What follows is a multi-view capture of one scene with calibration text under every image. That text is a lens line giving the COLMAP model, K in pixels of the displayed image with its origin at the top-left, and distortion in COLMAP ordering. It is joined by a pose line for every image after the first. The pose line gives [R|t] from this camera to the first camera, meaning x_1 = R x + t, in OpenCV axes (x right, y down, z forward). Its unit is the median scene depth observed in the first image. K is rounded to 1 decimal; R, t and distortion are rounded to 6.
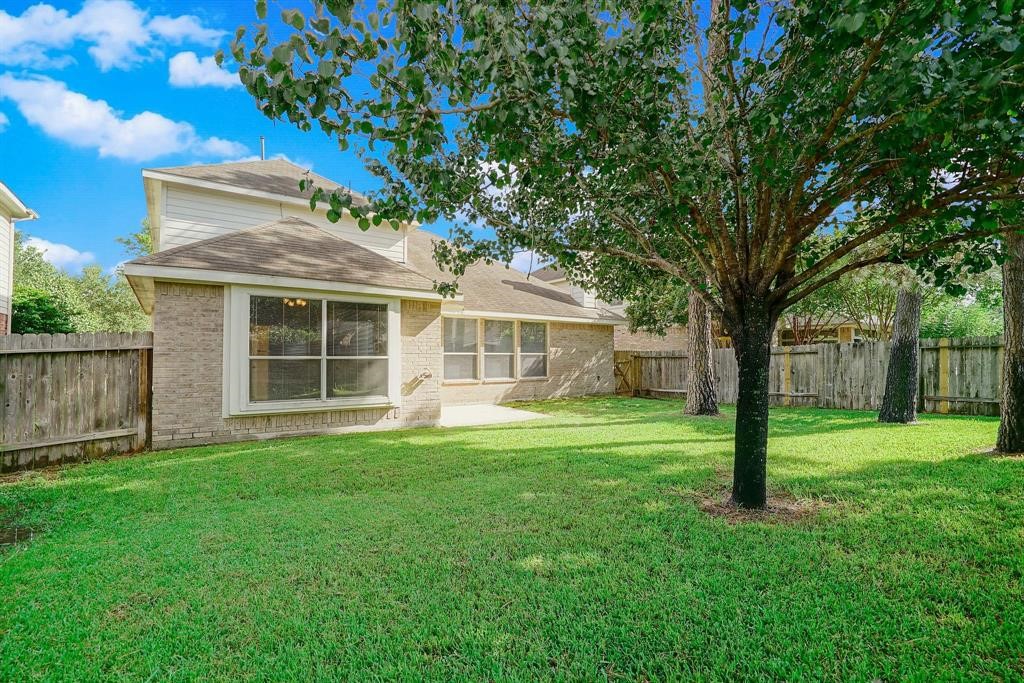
lens RADIAL K [[474.2, 0, 509.6], [0, 474.2, 343.8], [0, 0, 1]] dist [-0.049489, 0.023478]
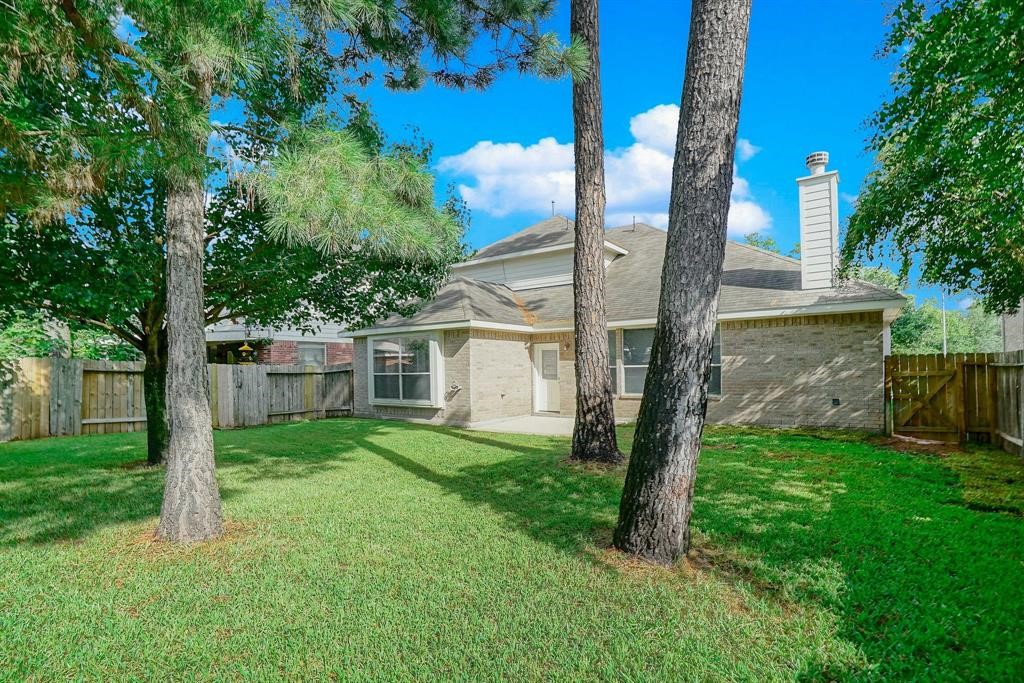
lens RADIAL K [[474.2, 0, 509.6], [0, 474.2, 343.8], [0, 0, 1]] dist [-0.049489, 0.023478]
pose [[0.300257, -0.056069, -0.952209, 1.144684], [0.042173, 0.998075, -0.045472, 0.014098], [0.952926, -0.026504, 0.302043, 0.769941]]
